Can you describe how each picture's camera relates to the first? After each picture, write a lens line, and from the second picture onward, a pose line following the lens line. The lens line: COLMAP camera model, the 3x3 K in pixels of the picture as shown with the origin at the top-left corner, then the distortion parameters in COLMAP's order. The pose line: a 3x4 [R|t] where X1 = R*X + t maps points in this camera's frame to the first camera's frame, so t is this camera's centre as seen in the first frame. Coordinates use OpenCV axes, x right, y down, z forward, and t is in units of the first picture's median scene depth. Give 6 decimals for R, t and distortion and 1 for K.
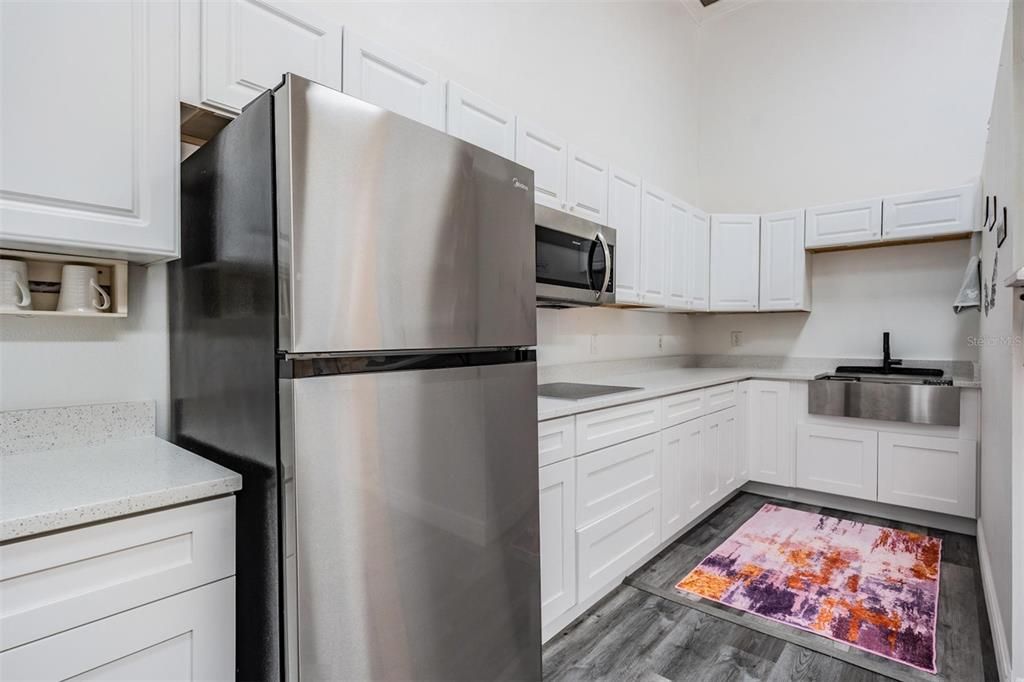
lens RADIAL K [[501.5, 0, 530.4], [0, 501.5, 338.7], [0, 0, 1]] dist [0.000884, -0.000108]
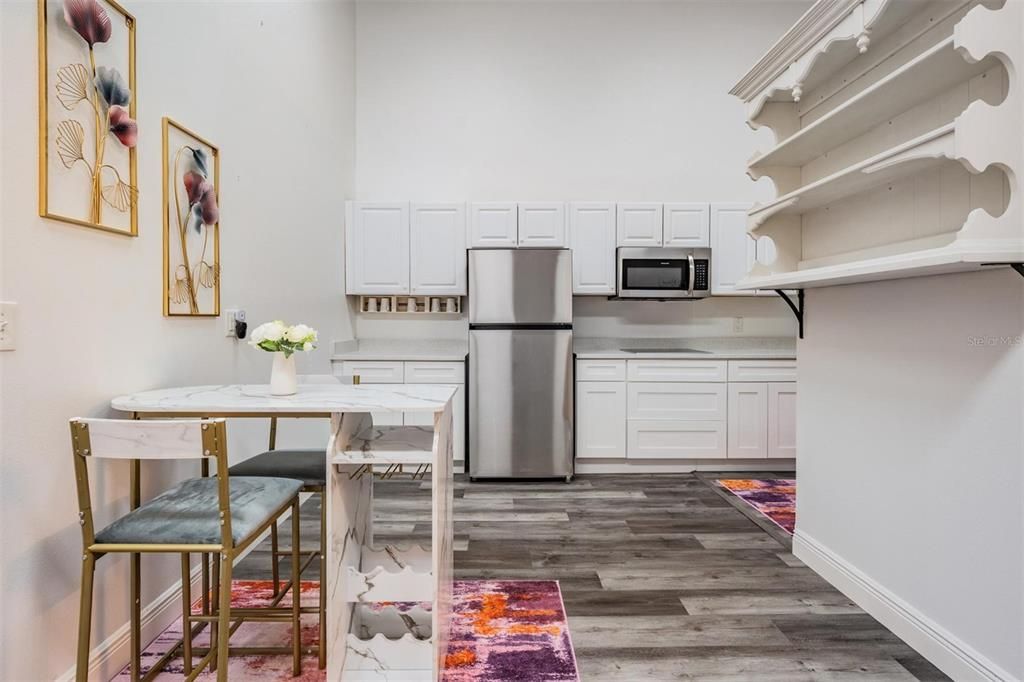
lens RADIAL K [[481.9, 0, 500.0], [0, 481.9, 329.3], [0, 0, 1]] dist [-0.000815, -0.000109]
pose [[0.656609, 0.017082, -0.754038, 1.002580], [-0.003356, 0.999800, 0.019727, 0.000353], [0.754224, -0.010423, 0.656535, -0.500487]]
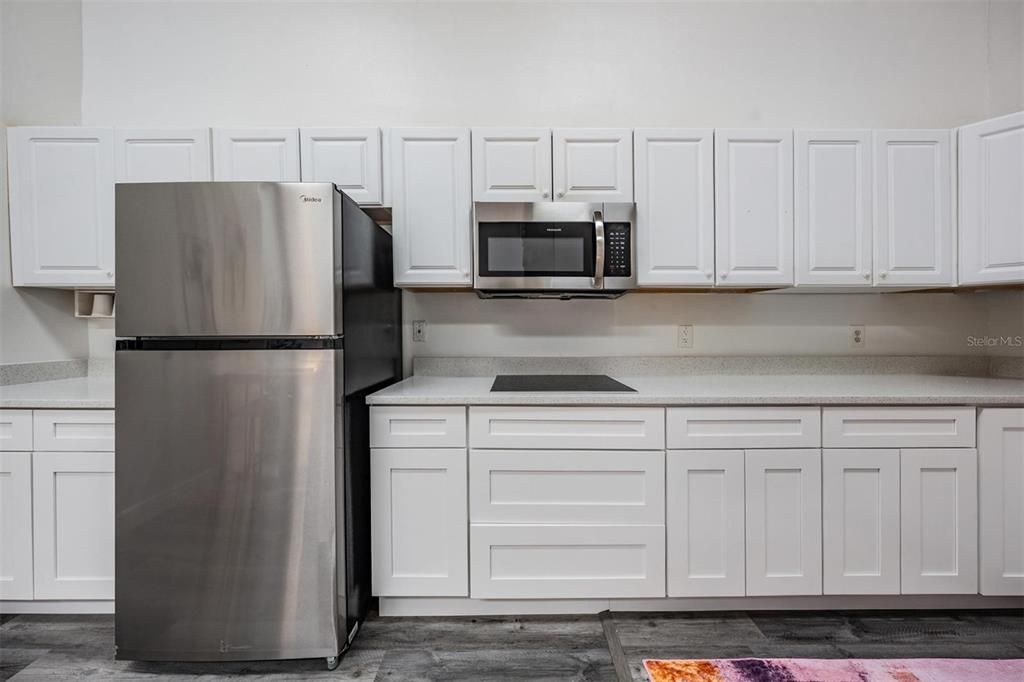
lens RADIAL K [[360.7, 0, 501.9], [0, 360.7, 327.0], [0, 0, 1]] dist [-0.002191, -0.000169]
pose [[0.642251, -0.000267, -0.766494, 0.587397], [-0.002034, 0.999996, -0.002053, -0.003937], [0.766491, 0.002878, 0.642248, 0.507526]]
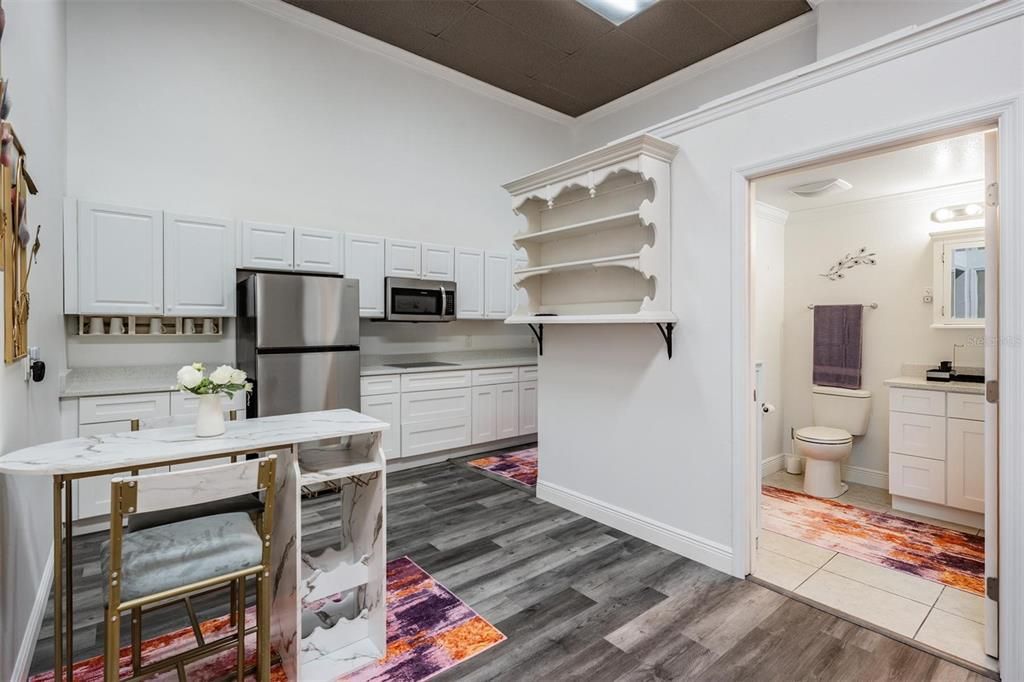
lens RADIAL K [[475.4, 0, 512.0], [0, 475.4, 341.0], [0, 0, 1]] dist [-0.000663, -0.000267]
pose [[0.982965, 0.006404, -0.183681, 0.845284], [-0.001595, 0.999652, 0.026318, -0.048539], [0.183785, -0.025576, 0.982634, -0.878031]]
